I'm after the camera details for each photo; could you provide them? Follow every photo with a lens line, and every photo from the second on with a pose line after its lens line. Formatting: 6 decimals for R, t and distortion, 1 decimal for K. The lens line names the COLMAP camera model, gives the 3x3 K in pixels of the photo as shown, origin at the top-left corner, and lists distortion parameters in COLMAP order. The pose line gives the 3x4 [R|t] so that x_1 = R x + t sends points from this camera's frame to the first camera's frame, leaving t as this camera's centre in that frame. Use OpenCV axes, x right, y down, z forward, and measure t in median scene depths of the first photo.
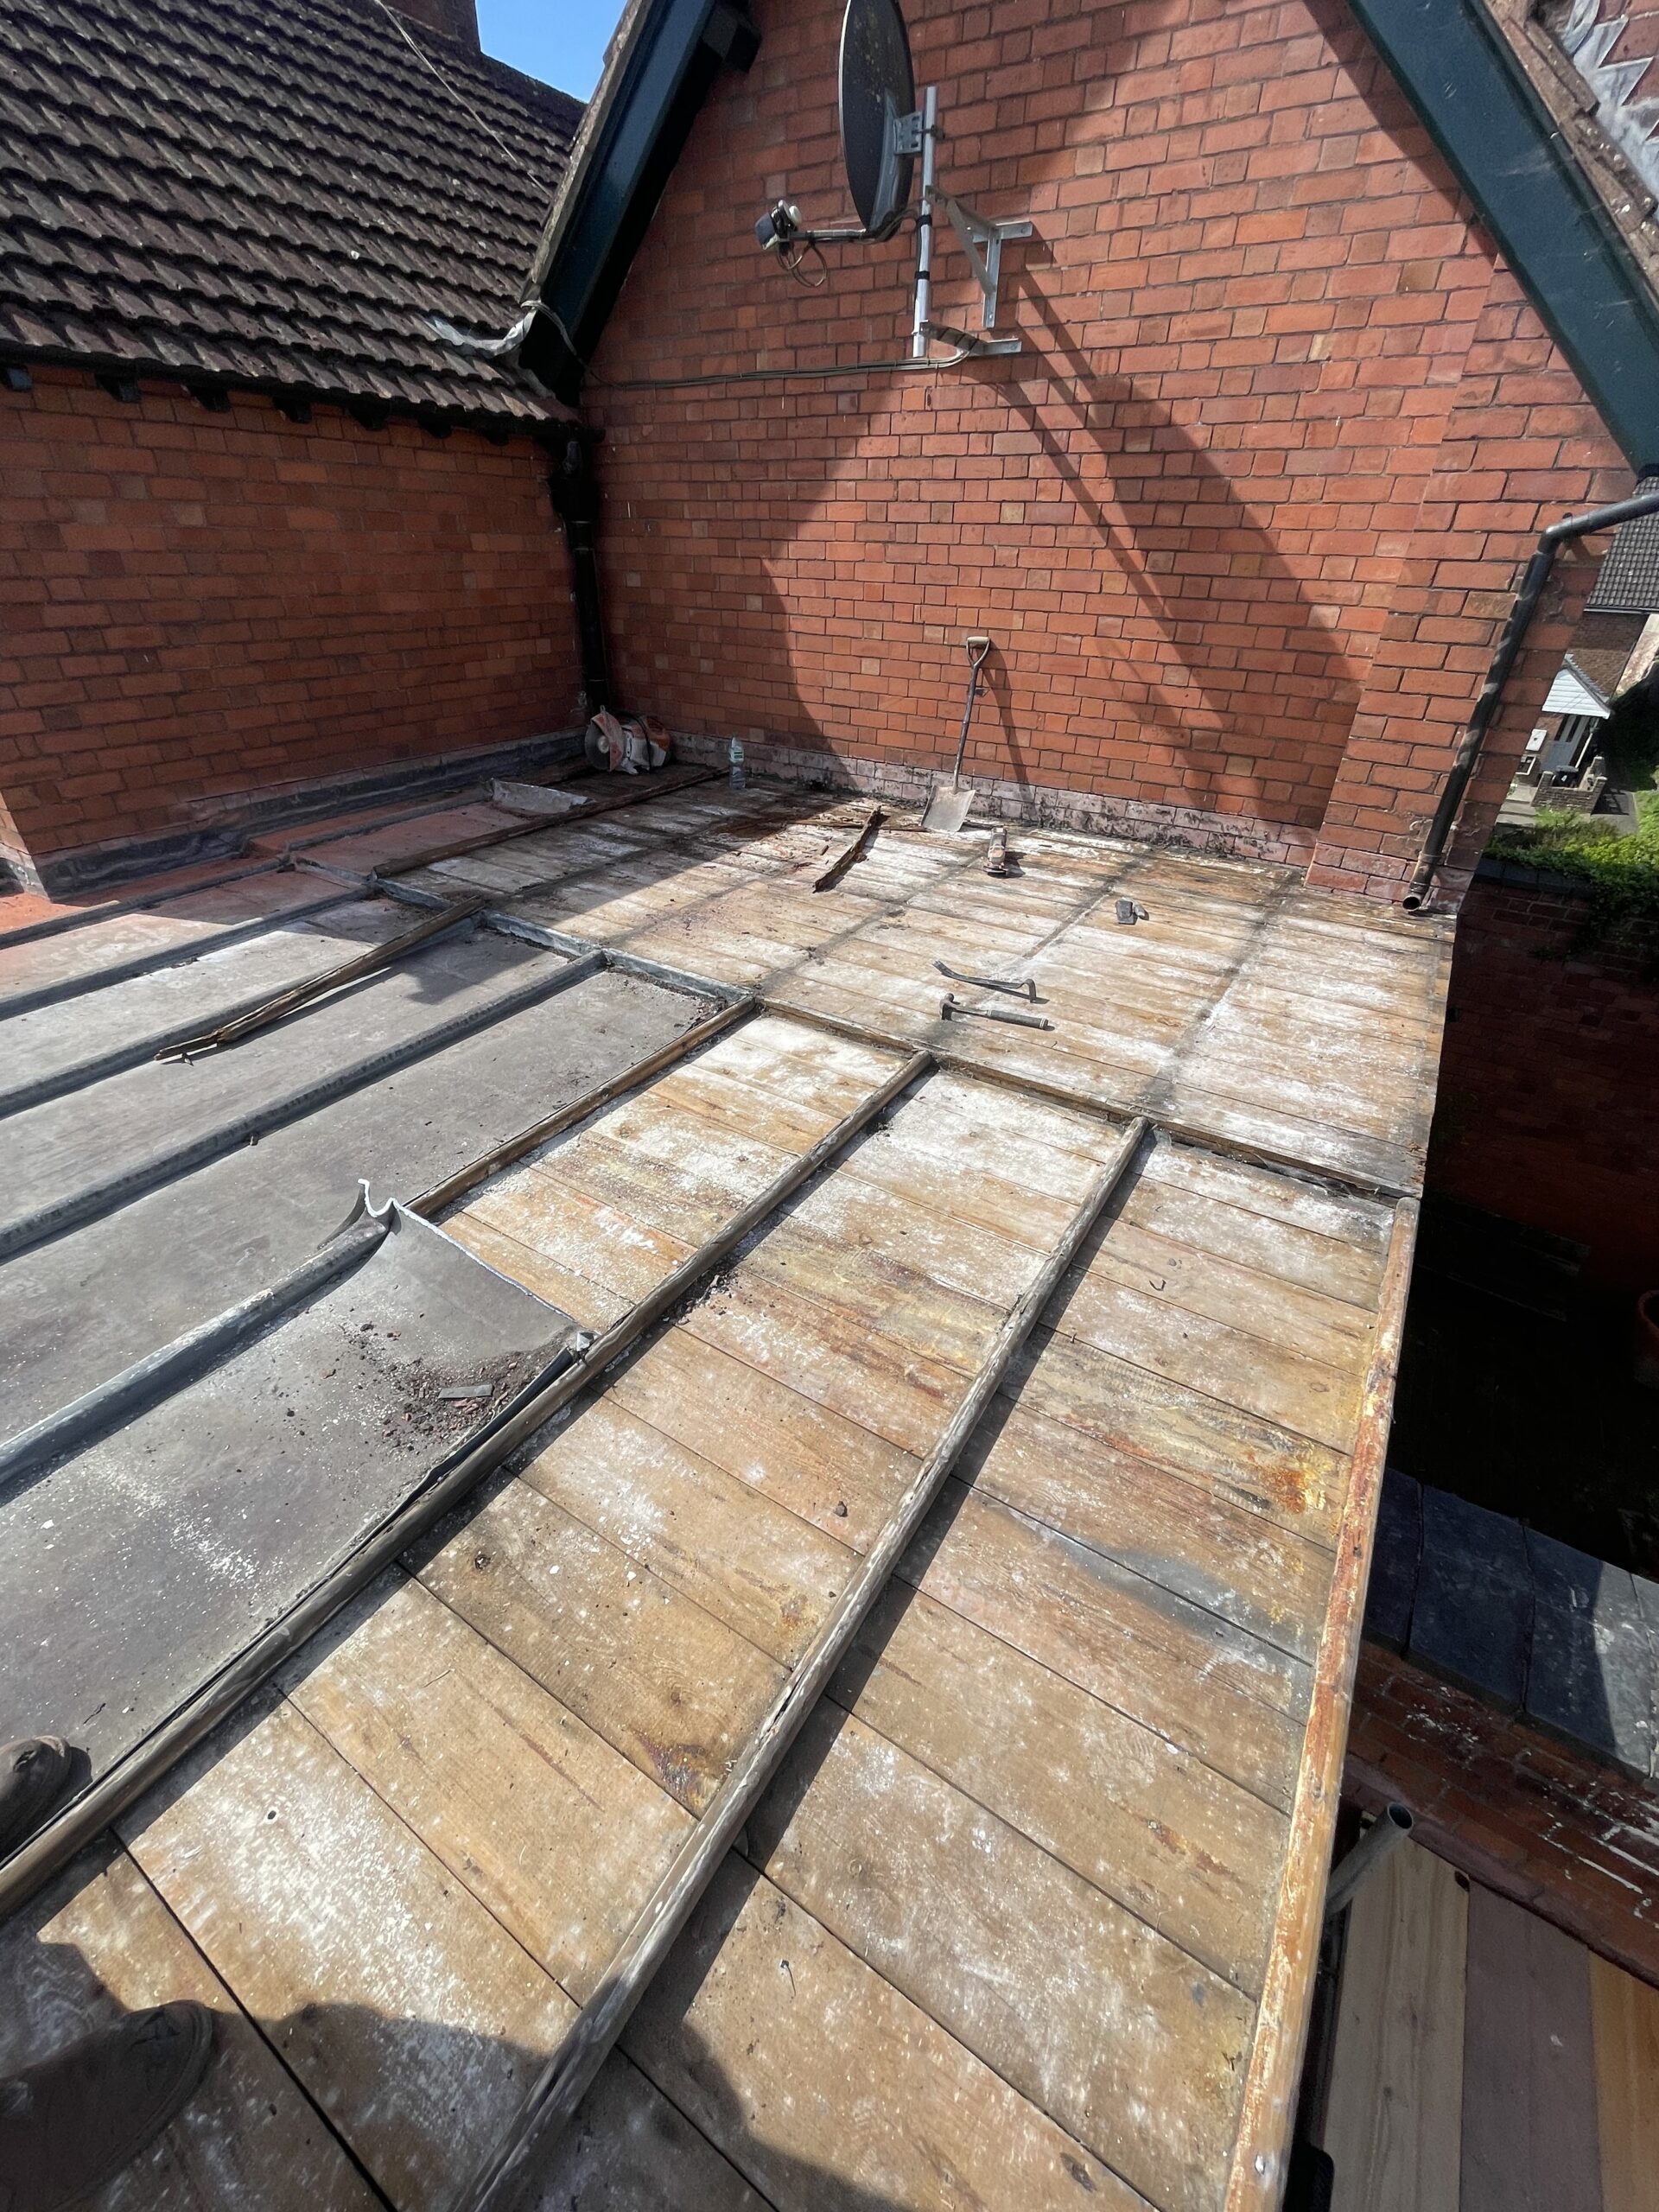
lens RADIAL K [[892.0, 0, 836.0], [0, 892.0, 1100.3], [0, 0, 1]] dist [-0.010312, 0.002520]
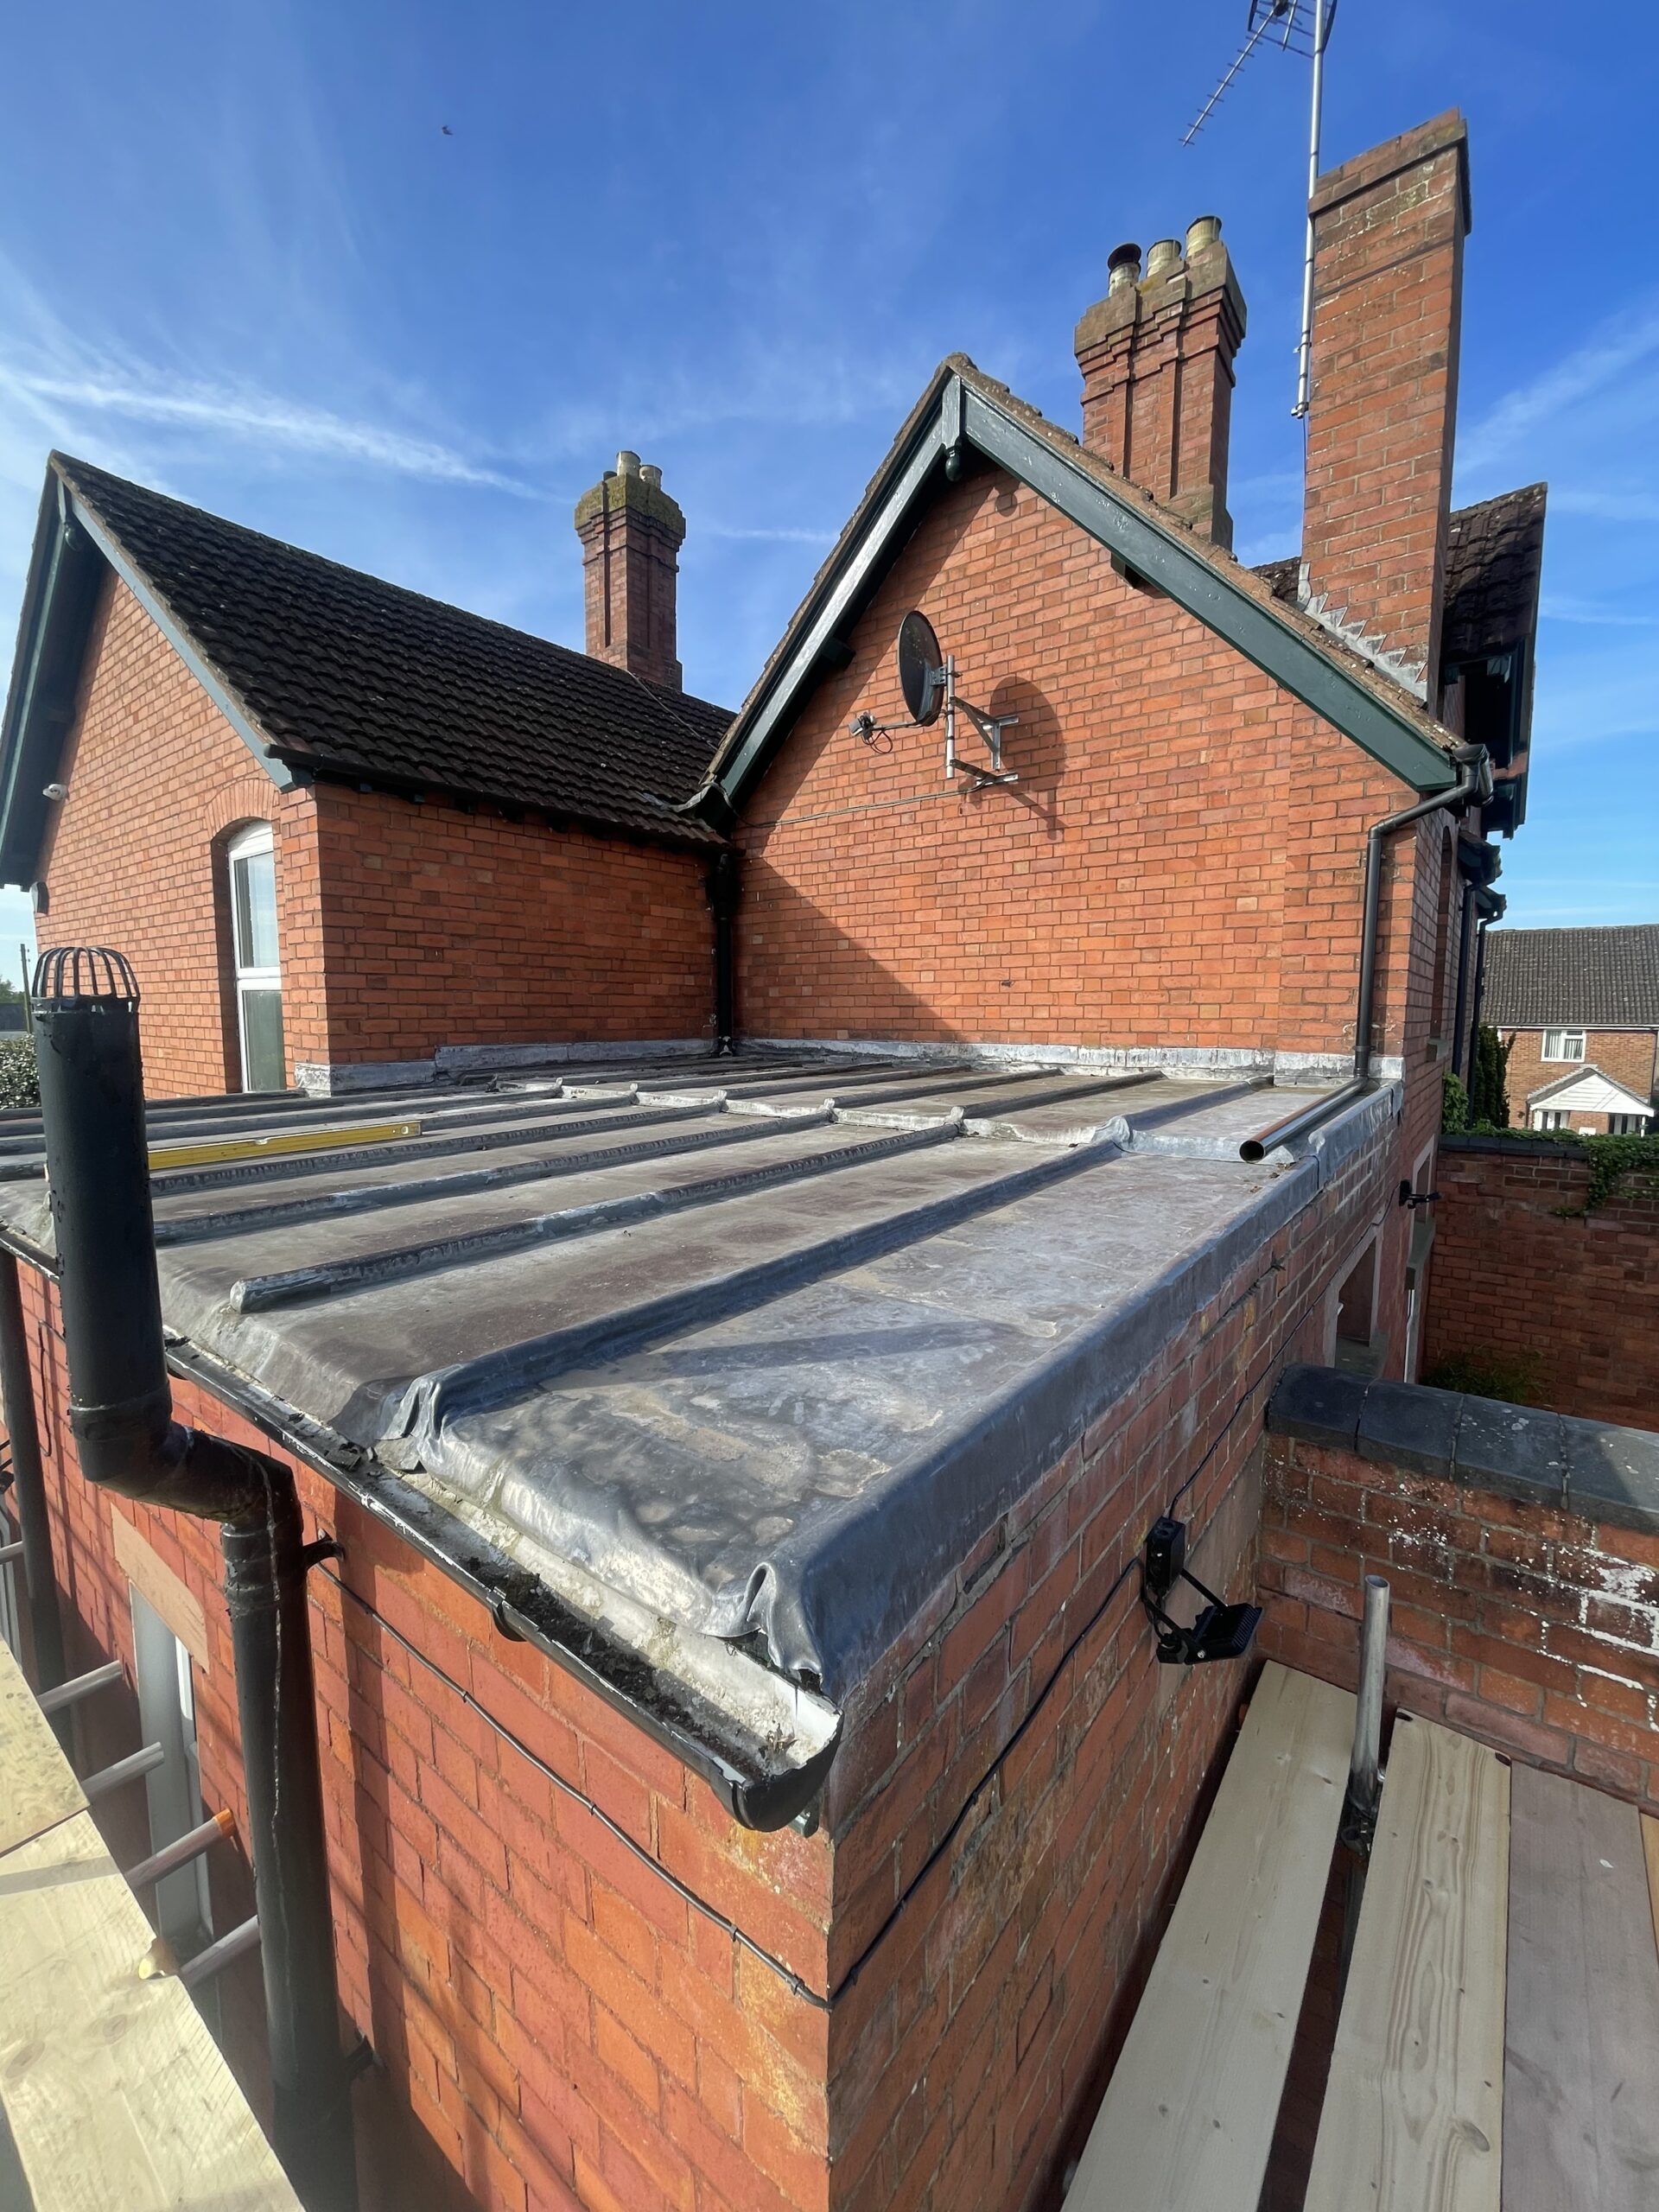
lens RADIAL K [[892.0, 0, 833.9], [0, 892.0, 1102.0], [0, 0, 1]] dist [-0.010312, 0.002520]
pose [[0.995663, -0.010950, -0.092390, 0.022944], [-0.031666, 0.893878, -0.447191, 0.333904], [0.087482, 0.448177, 0.889654, -0.148138]]
